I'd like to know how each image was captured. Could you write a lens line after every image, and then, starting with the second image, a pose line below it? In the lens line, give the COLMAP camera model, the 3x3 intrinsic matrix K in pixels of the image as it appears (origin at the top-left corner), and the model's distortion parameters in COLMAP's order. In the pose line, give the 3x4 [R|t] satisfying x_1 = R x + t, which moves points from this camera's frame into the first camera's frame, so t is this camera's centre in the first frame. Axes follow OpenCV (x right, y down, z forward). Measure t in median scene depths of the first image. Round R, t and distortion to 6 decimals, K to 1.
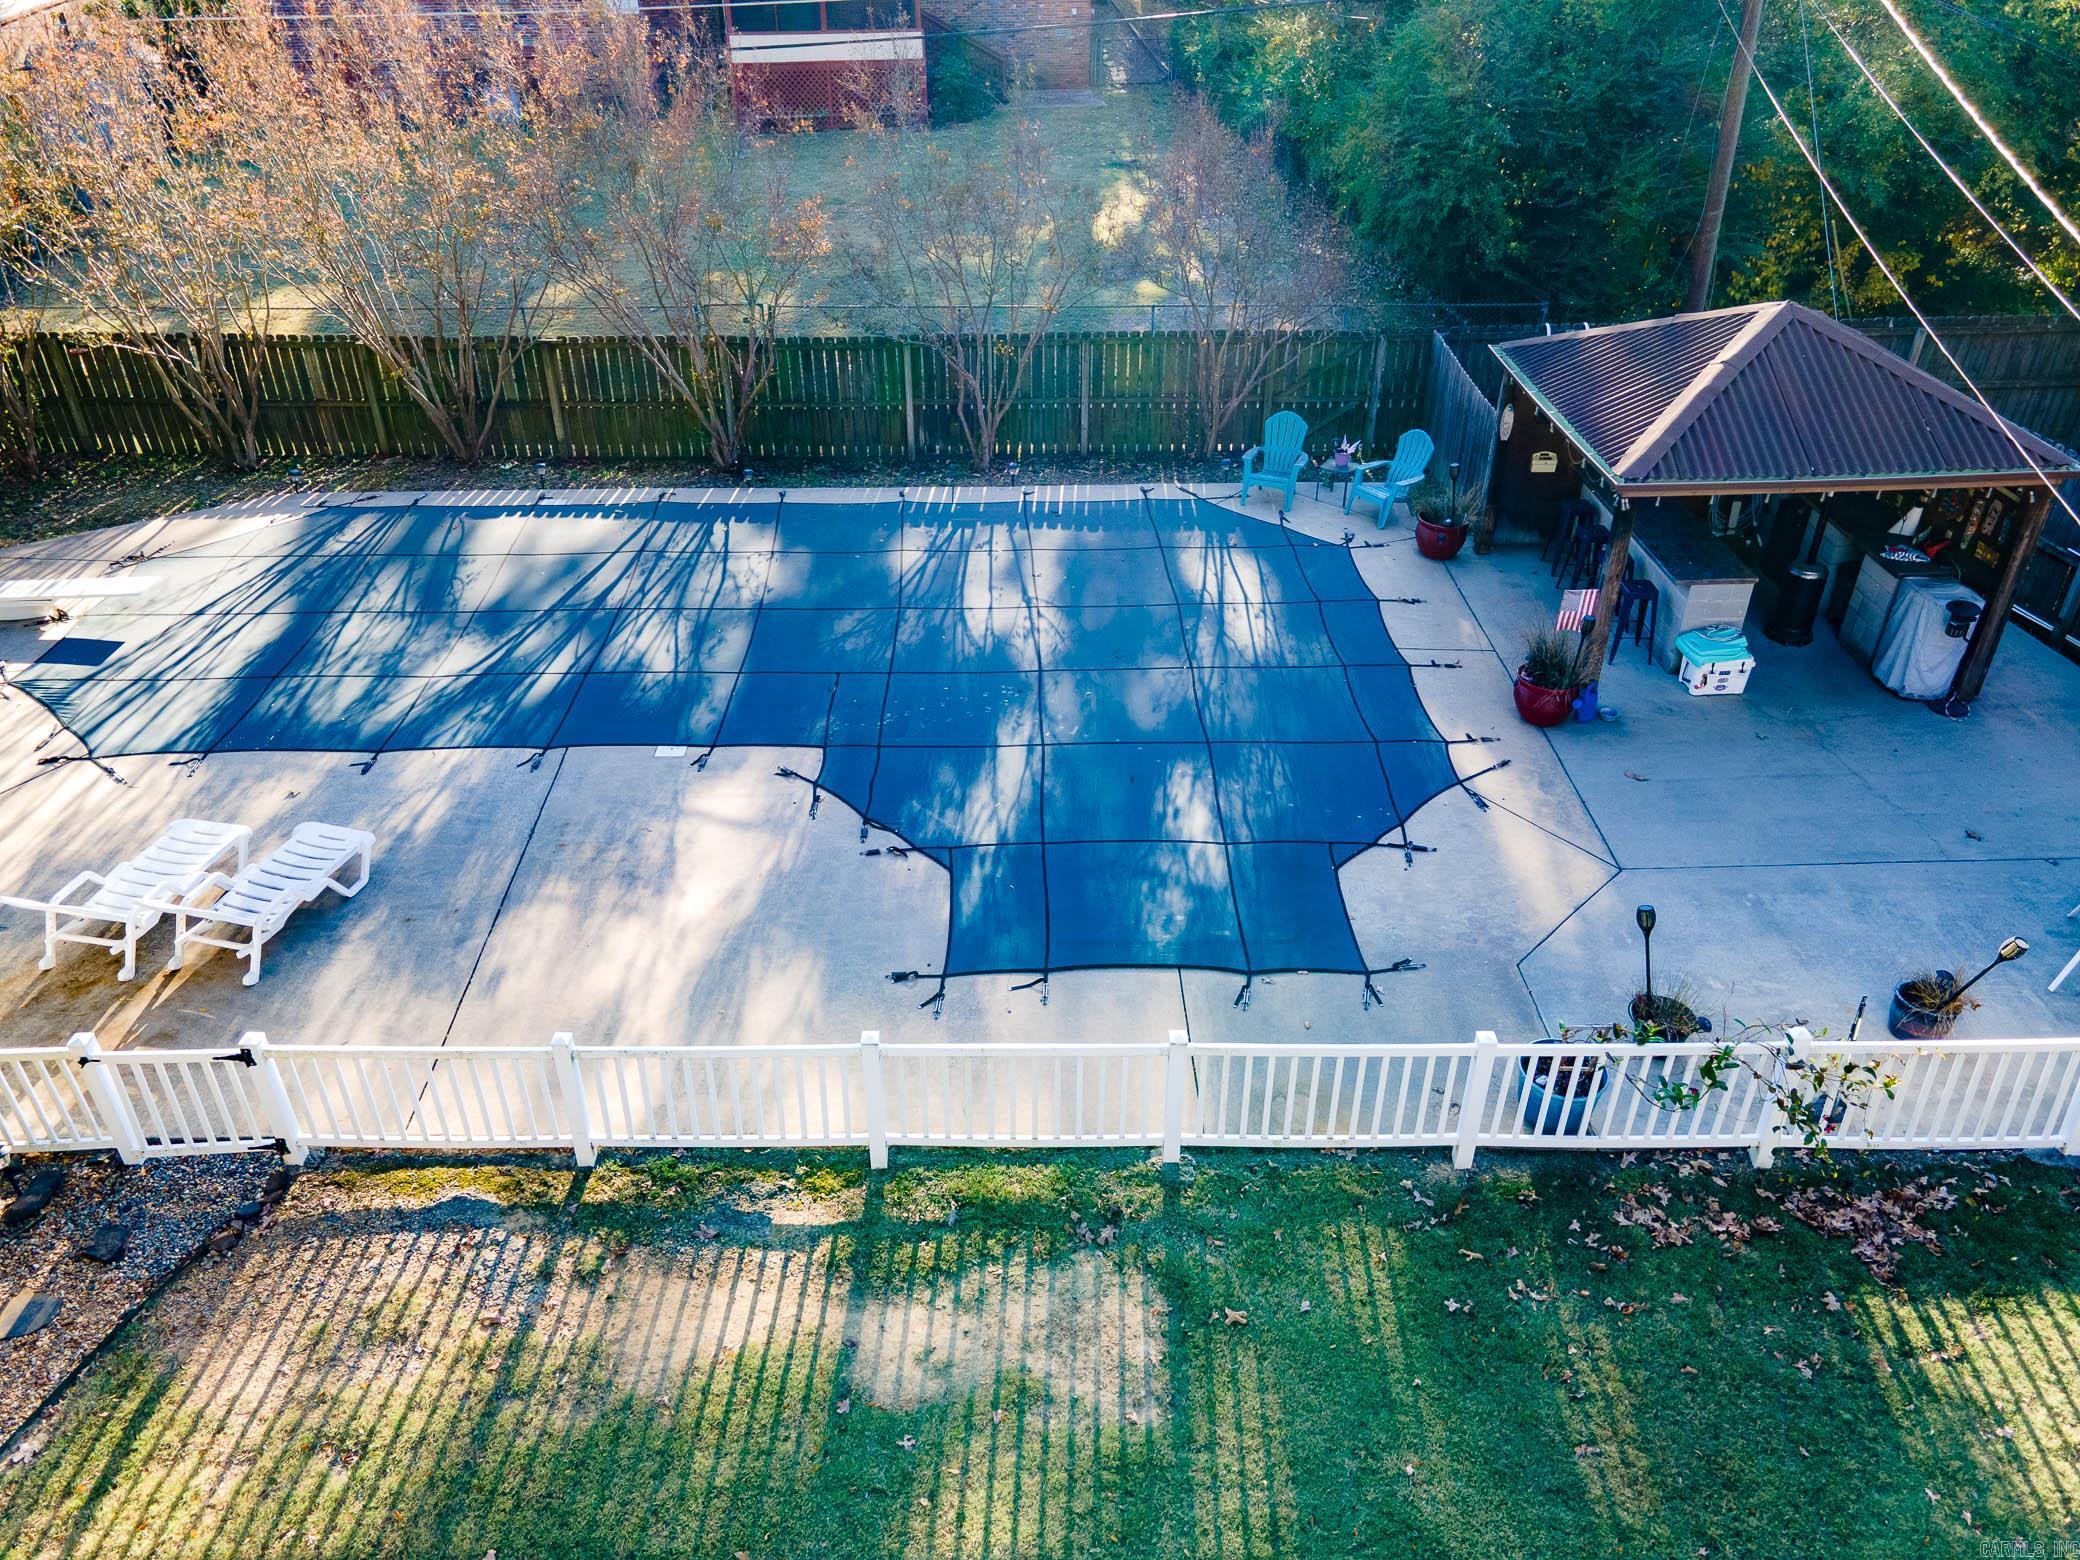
lens RADIAL K [[1524.3, 0, 1038.4], [0, 1524.3, 785.0], [0, 0, 1]] dist [0.036816, 0.010330]
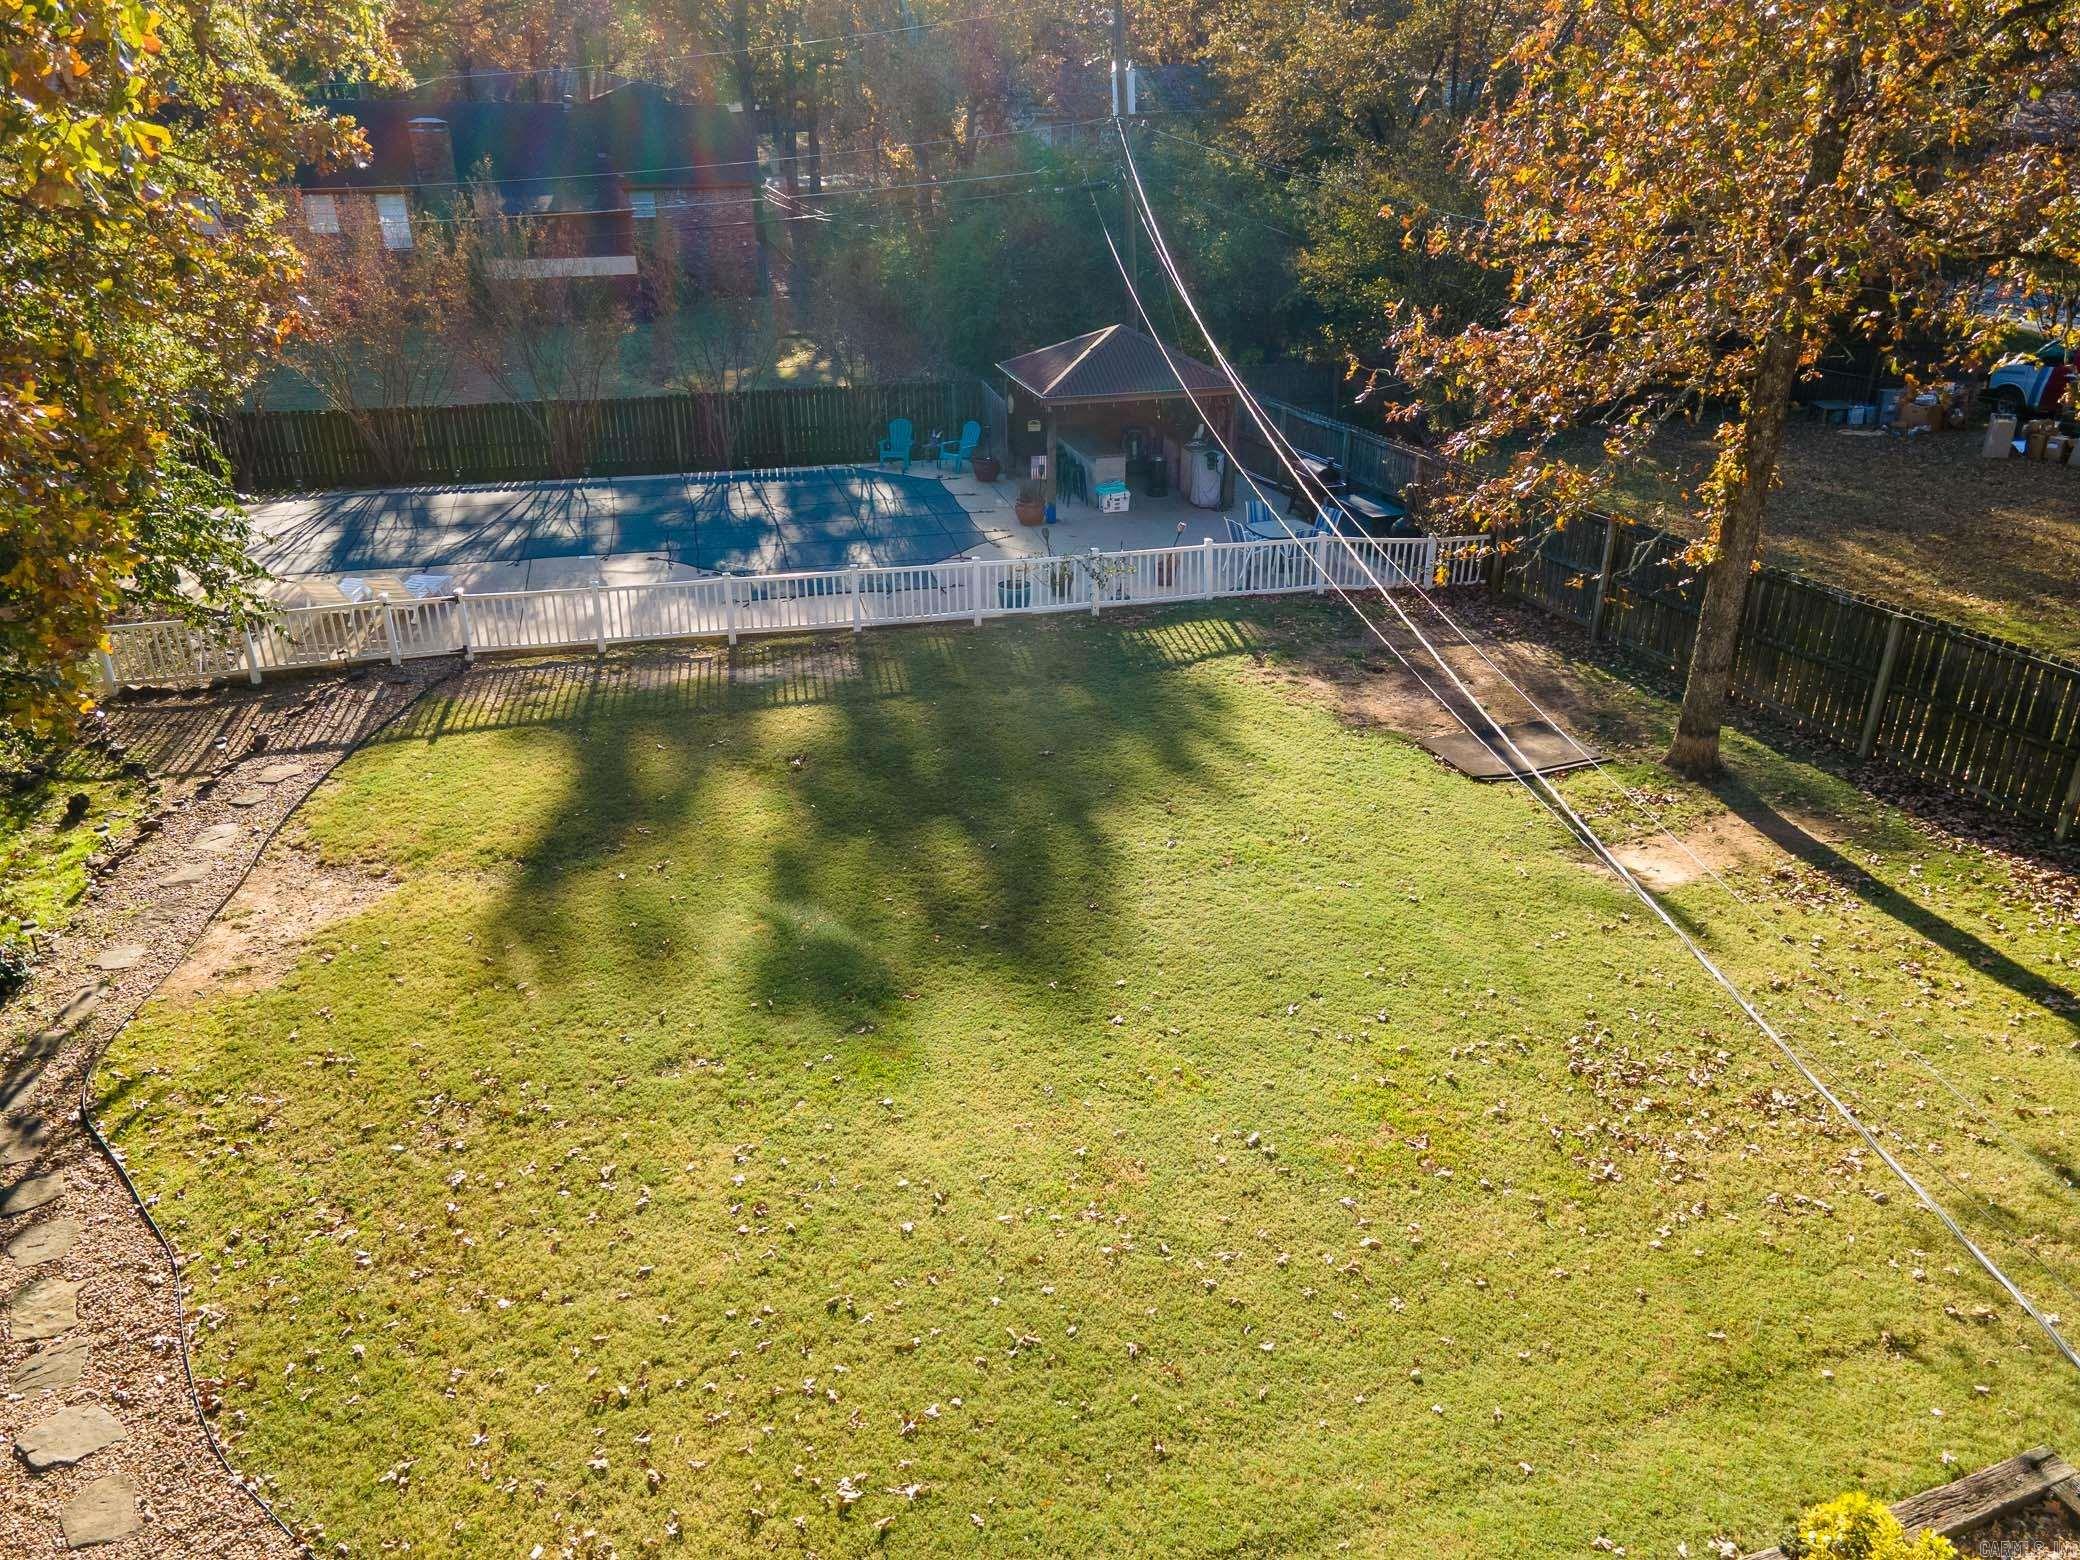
lens RADIAL K [[1524.3, 0, 1038.6], [0, 1524.3, 771.9], [0, 0, 1]] dist [0.036816, 0.010330]
pose [[0.977453, -0.085067, 0.193262, -0.078061], [0.114367, 0.982667, -0.145895, 0.563935], [-0.177501, 0.164708, 0.970239, -0.886408]]
